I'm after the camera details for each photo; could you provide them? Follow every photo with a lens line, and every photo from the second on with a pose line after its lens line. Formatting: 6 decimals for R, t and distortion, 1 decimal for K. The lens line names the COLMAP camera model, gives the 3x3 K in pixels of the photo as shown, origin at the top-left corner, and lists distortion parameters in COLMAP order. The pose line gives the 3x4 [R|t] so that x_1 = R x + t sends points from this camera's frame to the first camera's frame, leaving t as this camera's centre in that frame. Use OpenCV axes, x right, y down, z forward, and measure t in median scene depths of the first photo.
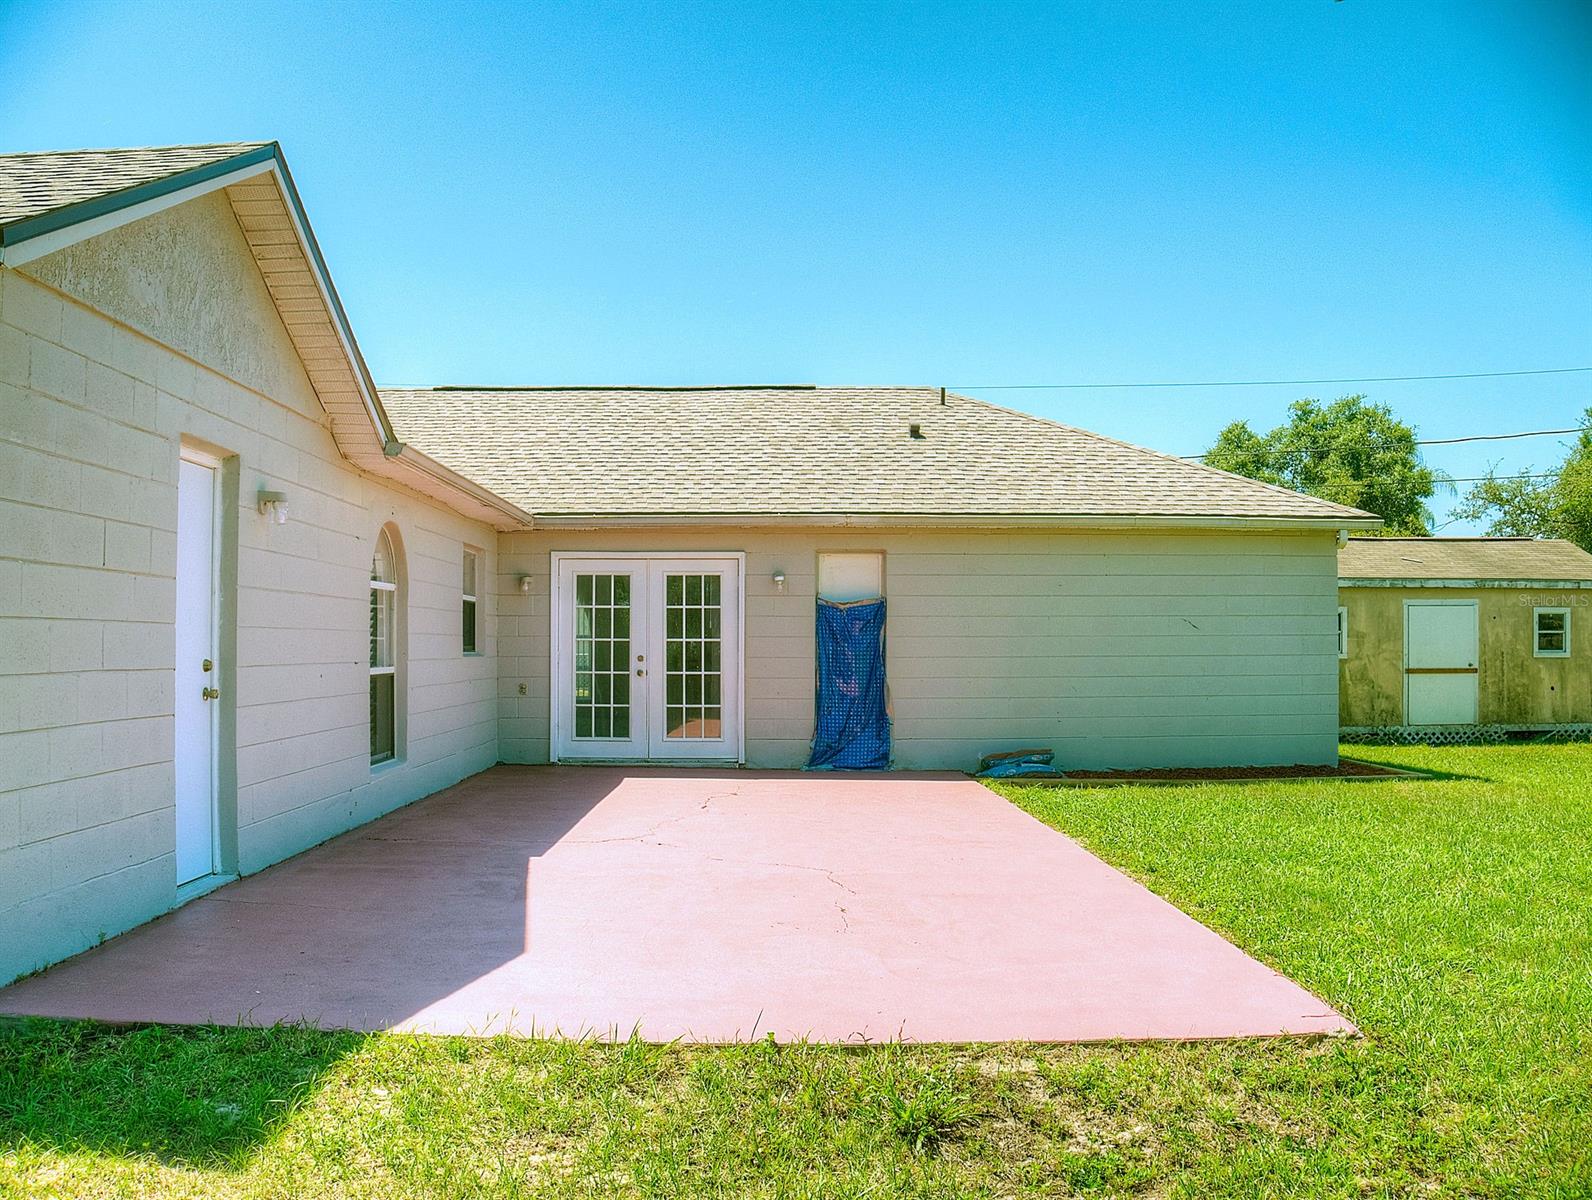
lens RADIAL K [[1322.9, 0, 796.0], [0, 1322.9, 600.0], [0, 0, 1]] dist [-0.178424, 0.005767]
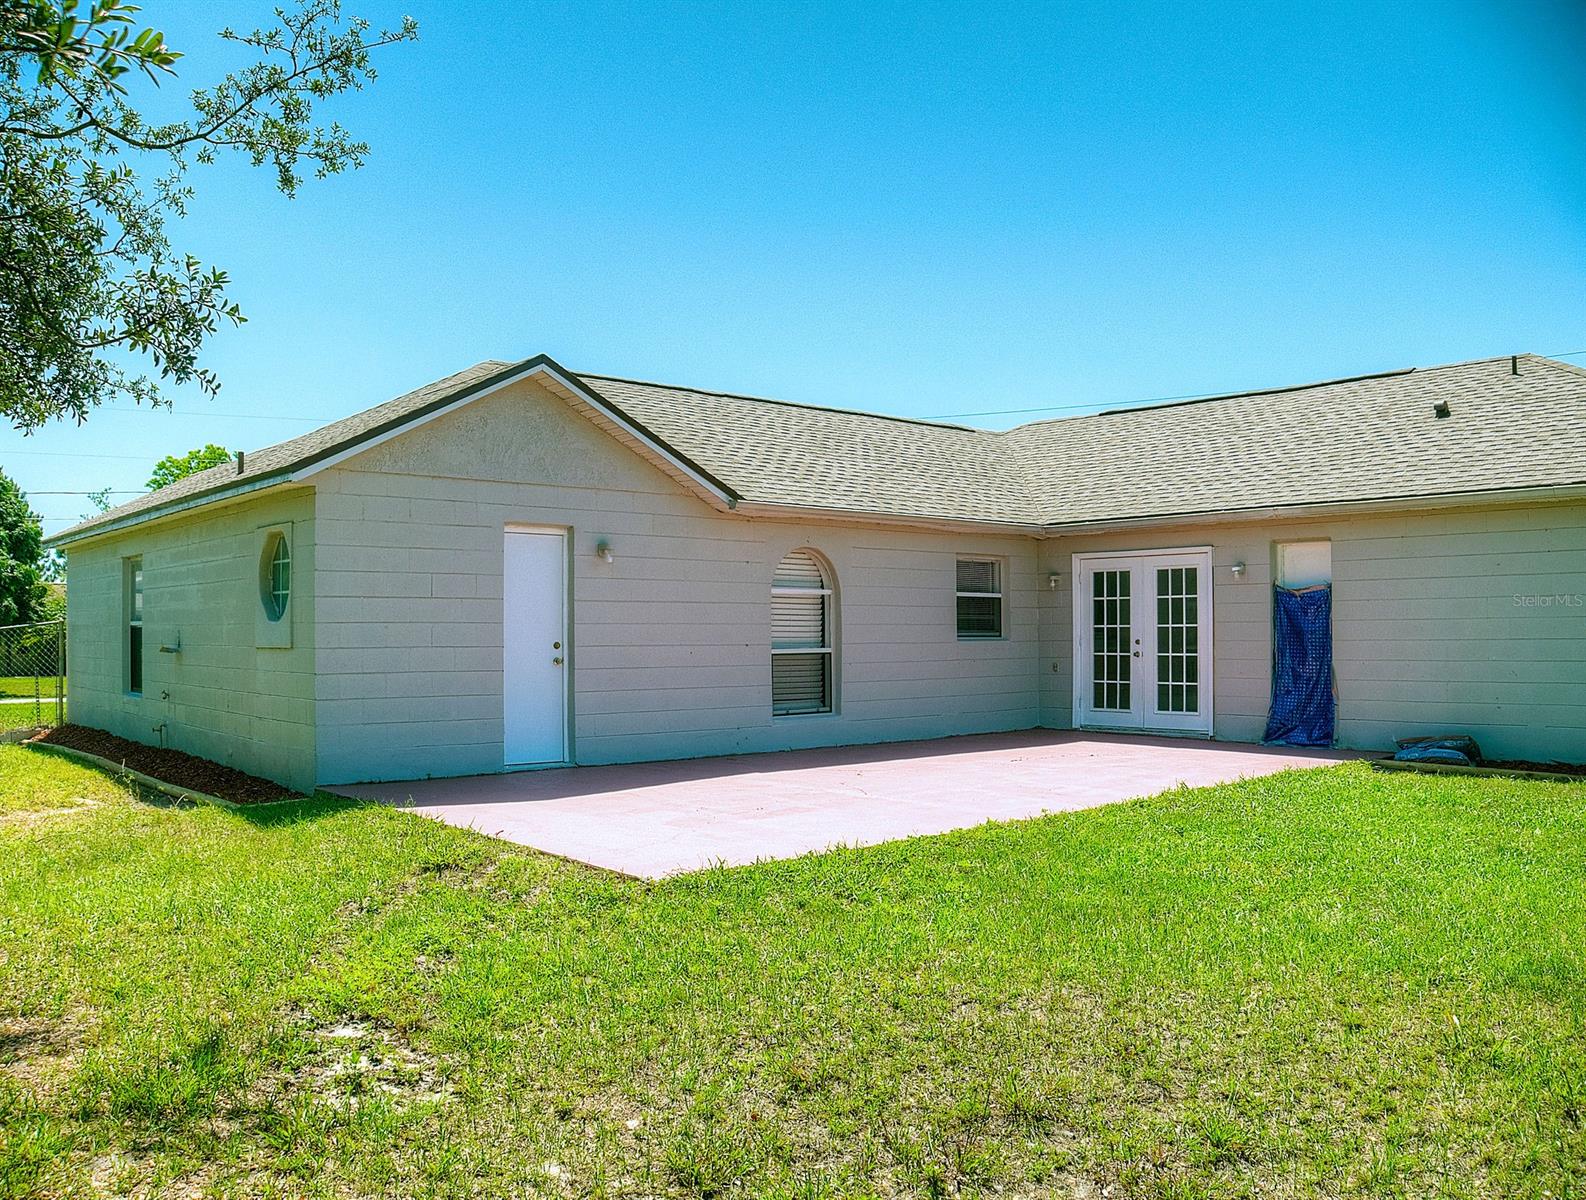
lens RADIAL K [[1317.9, 0, 793.0], [0, 1317.9, 600.0], [0, 0, 1]] dist [-0.178424, 0.005767]
pose [[0.643262, -0.023174, -0.765296, 0.564560], [0.031243, 0.999504, -0.004005, 0.002496], [0.765009, -0.021333, 0.643667, 0.029585]]
